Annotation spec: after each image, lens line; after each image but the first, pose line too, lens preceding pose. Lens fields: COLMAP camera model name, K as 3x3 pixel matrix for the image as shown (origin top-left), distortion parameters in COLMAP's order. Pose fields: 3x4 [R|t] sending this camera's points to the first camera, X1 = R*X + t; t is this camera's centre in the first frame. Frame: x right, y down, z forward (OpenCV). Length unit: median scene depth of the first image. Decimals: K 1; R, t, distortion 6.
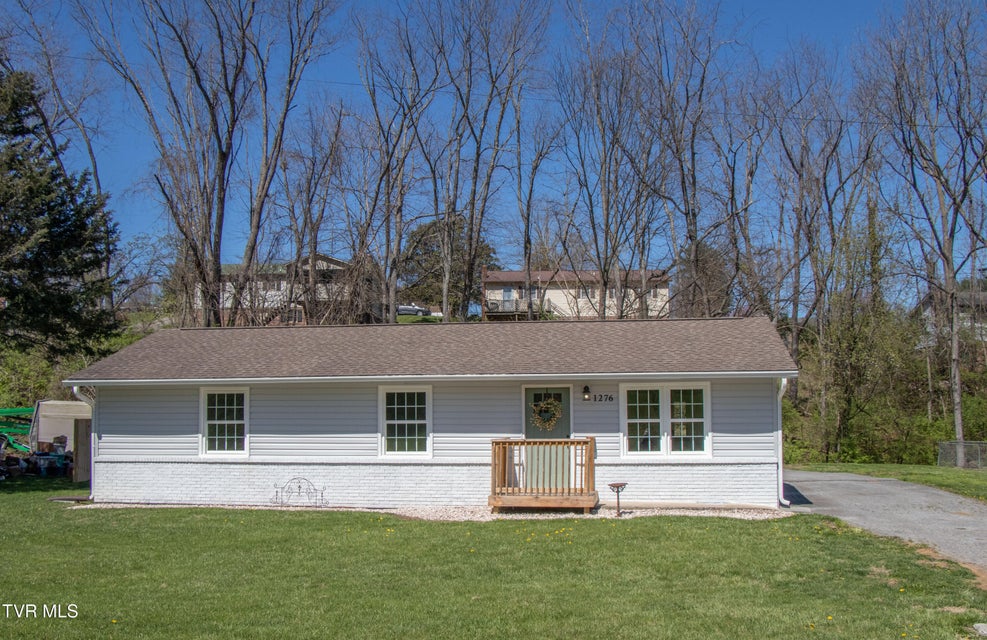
lens RADIAL K [[1039.3, 0, 489.2], [0, 1039.3, 321.0], [0, 0, 1]] dist [-0.051960, 0.000000]
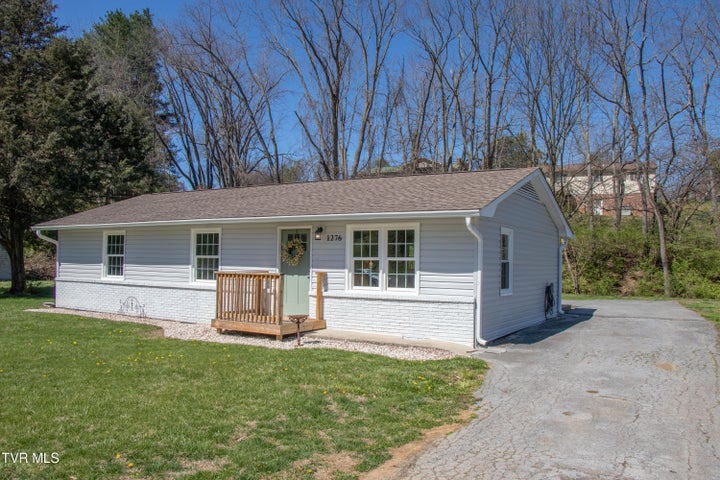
lens RADIAL K [[606.2, 0, 361.7], [0, 606.2, 241.4], [0, 0, 1]] dist [-0.137586, 0.120037]
pose [[0.934367, 0.007367, -0.356235, 0.370717], [0.013187, 0.998386, 0.055234, 0.042522], [0.356067, -0.056306, 0.932763, 0.404234]]
